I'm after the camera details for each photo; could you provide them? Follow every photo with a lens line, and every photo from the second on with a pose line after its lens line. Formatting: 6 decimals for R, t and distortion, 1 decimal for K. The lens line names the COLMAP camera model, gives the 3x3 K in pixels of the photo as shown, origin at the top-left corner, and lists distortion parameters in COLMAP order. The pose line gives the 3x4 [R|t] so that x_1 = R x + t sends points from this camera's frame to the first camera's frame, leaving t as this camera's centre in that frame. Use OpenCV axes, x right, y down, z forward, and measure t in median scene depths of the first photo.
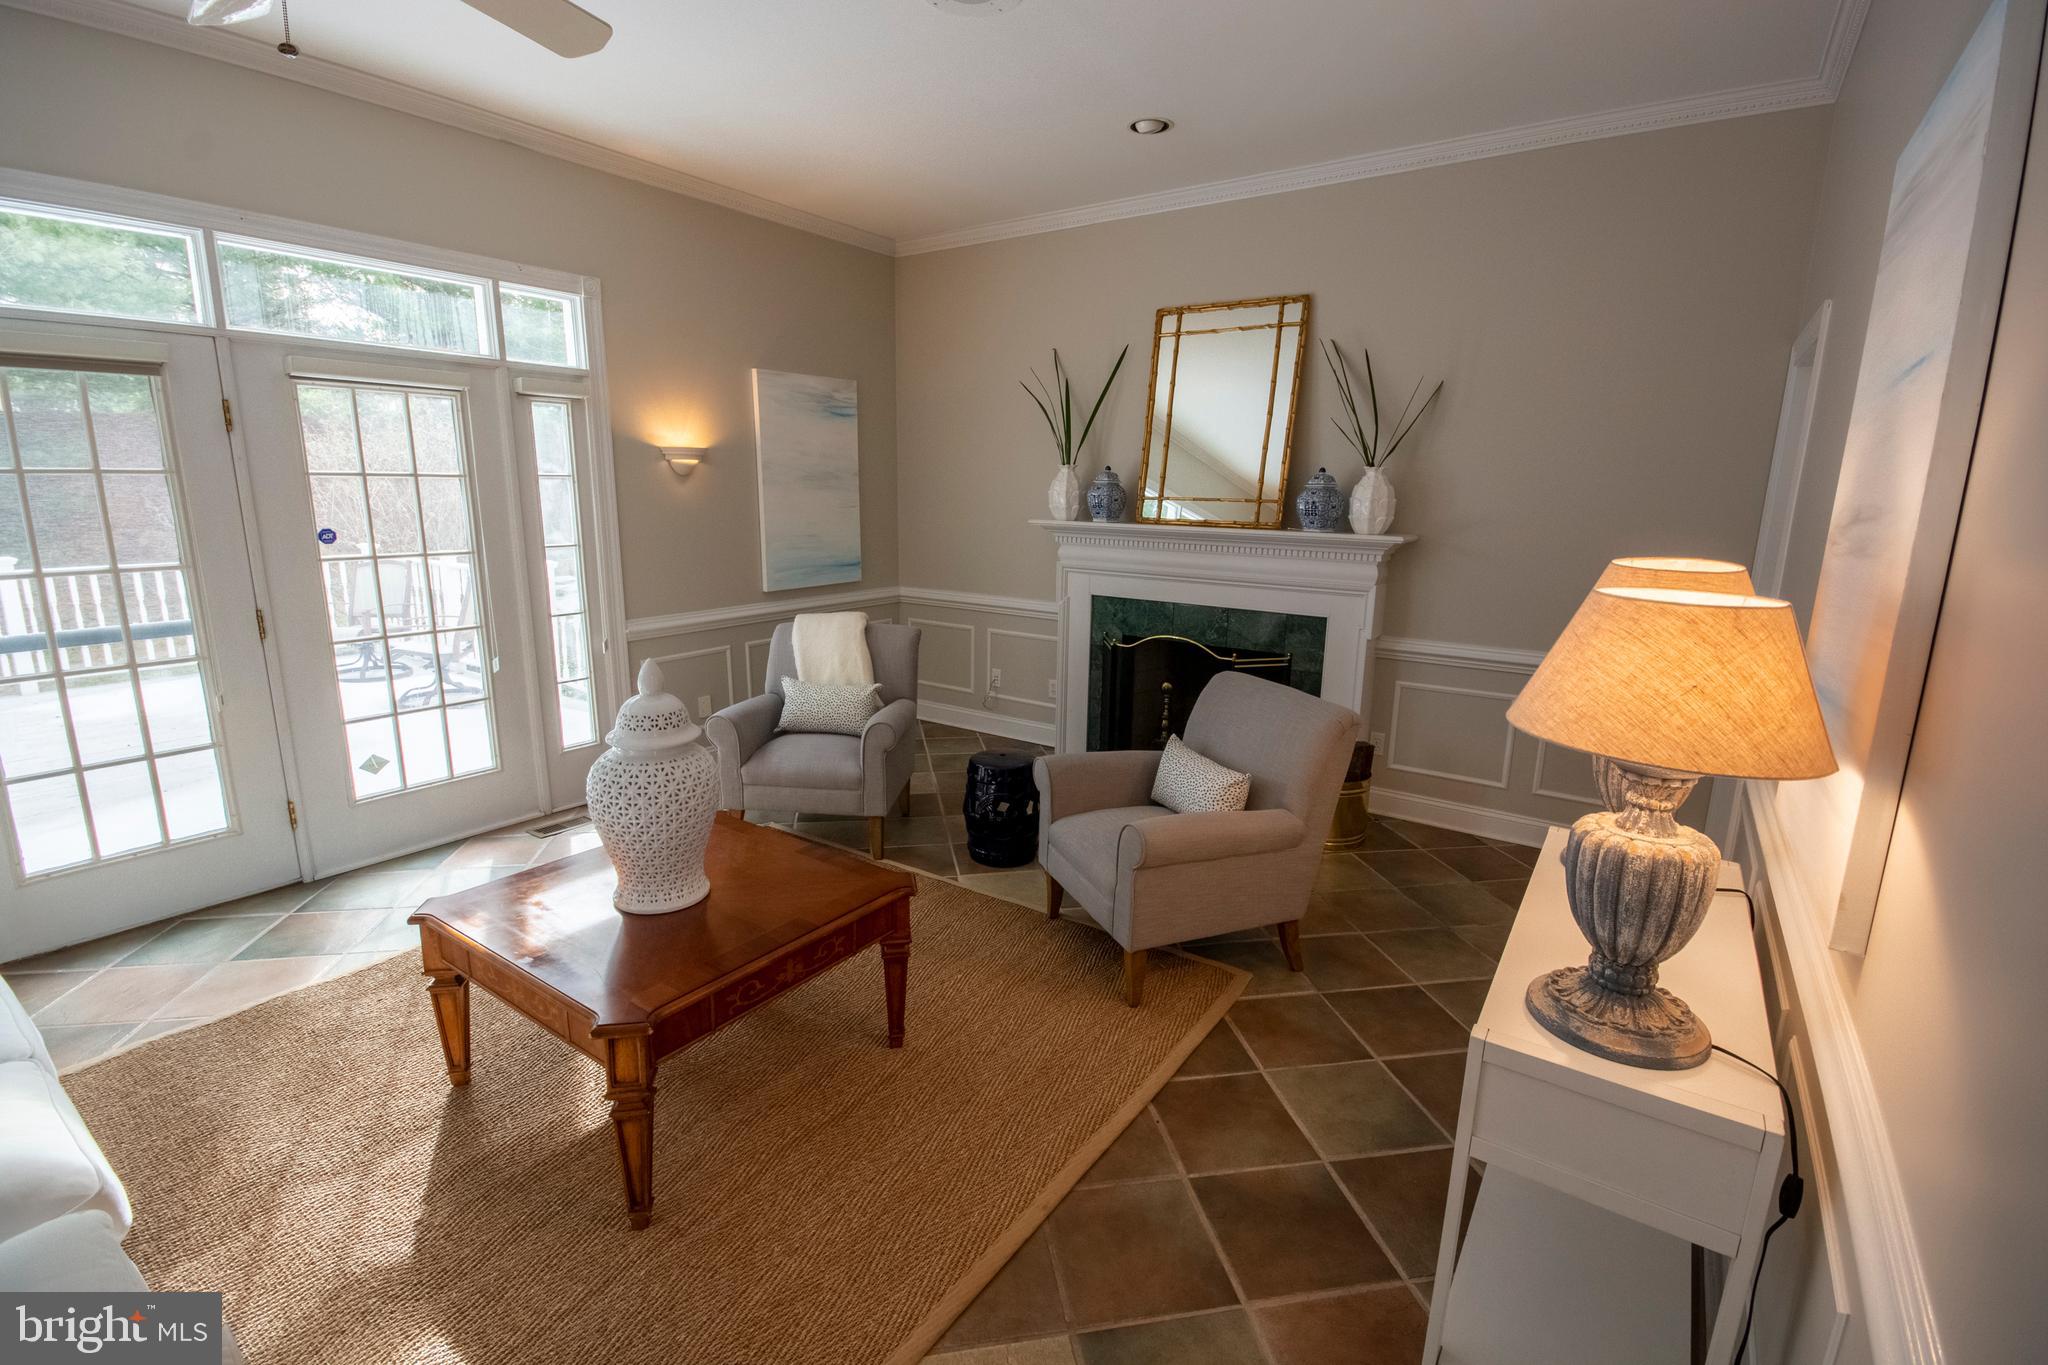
lens RADIAL K [[909.7, 0, 1030.0], [0, 909.7, 686.3], [0, 0, 1]] dist [-0.000697, -0.004914]
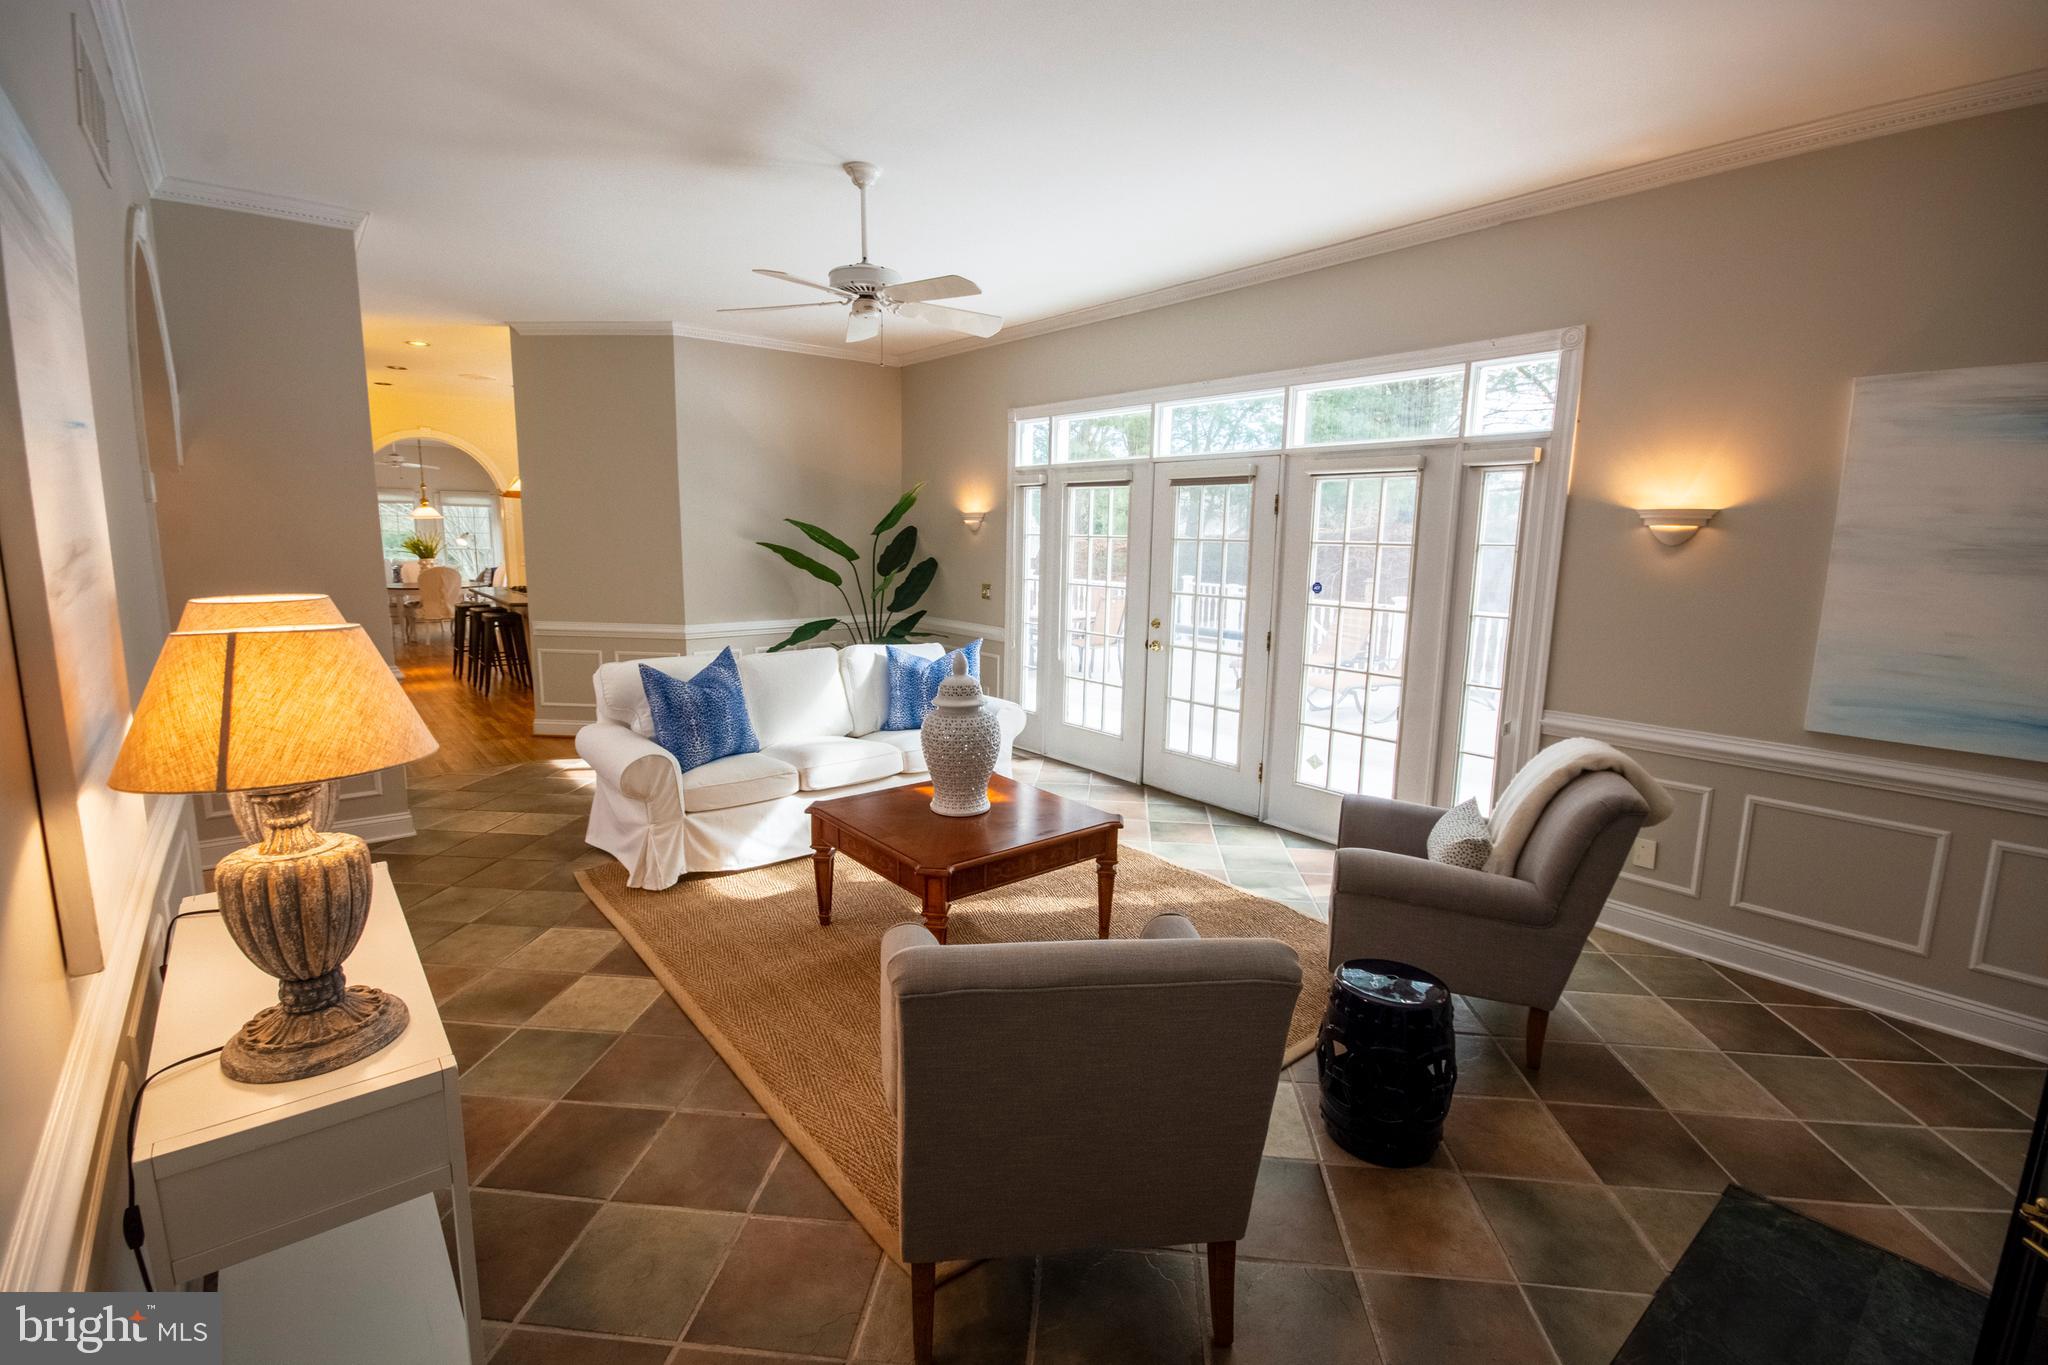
lens RADIAL K [[909.7, 0, 1016.6], [0, 909.7, 678.8], [0, 0, 1]] dist [-0.000697, -0.004914]
pose [[-0.277982, 0.132958, -0.951340, 0.552016], [-0.230458, 0.952219, 0.200420, -0.168650], [0.932532, 0.274958, -0.234058, 0.771593]]
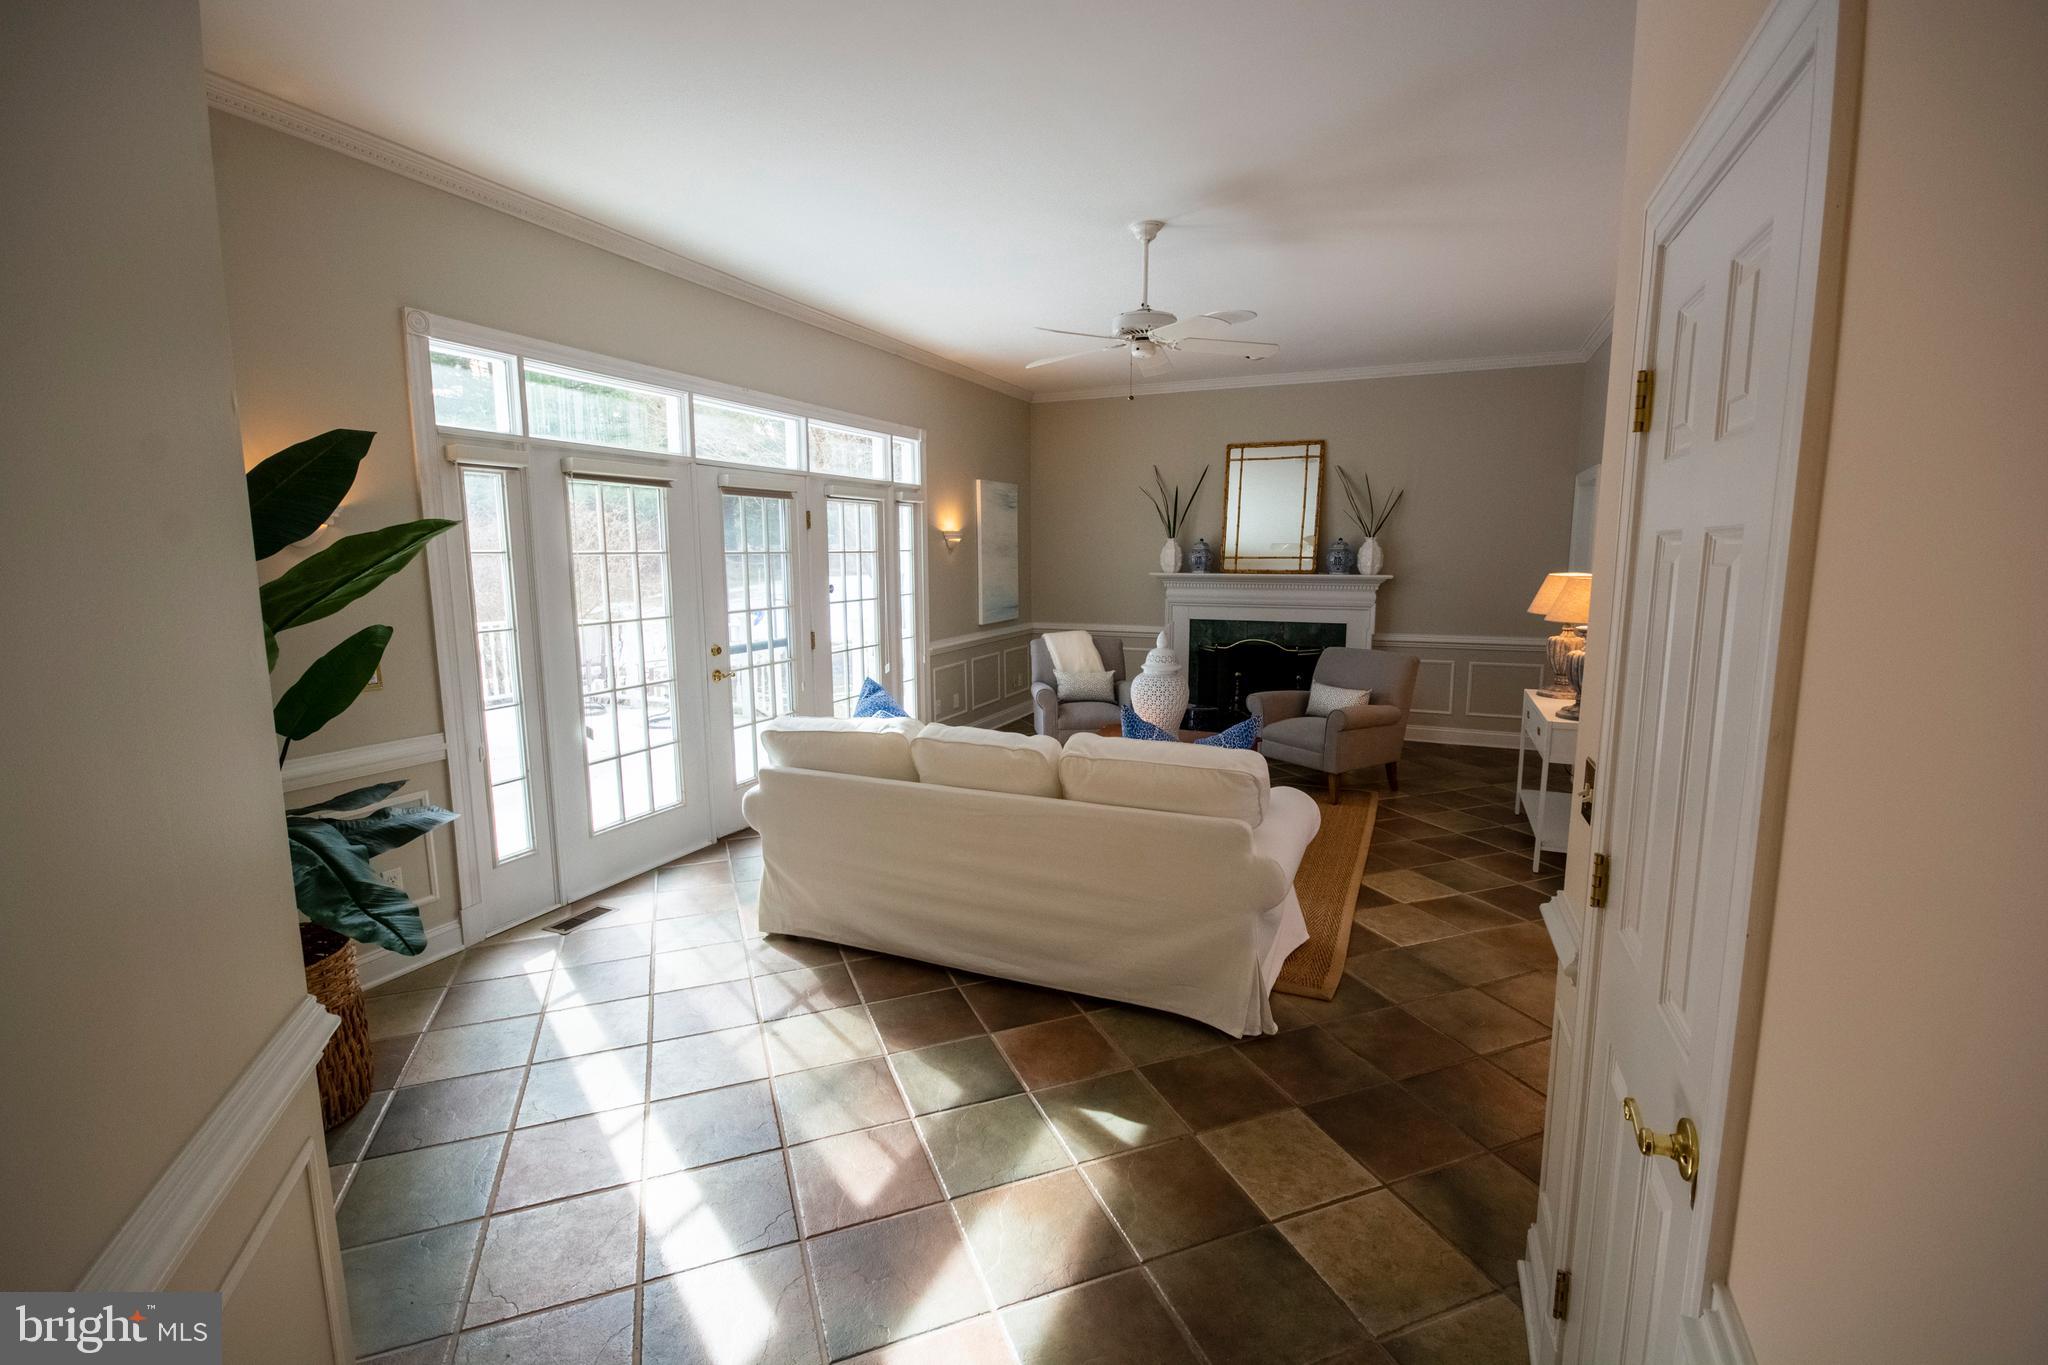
lens RADIAL K [[909.7, 0, 1040.1], [0, 909.7, 678.7], [0, 0, 1]] dist [-0.000697, -0.004914]
pose [[0.978443, -0.047542, 0.200971, -0.611997], [0.062935, 0.995496, -0.070905, 0.117141], [-0.196695, 0.082024, 0.977028, -0.574757]]
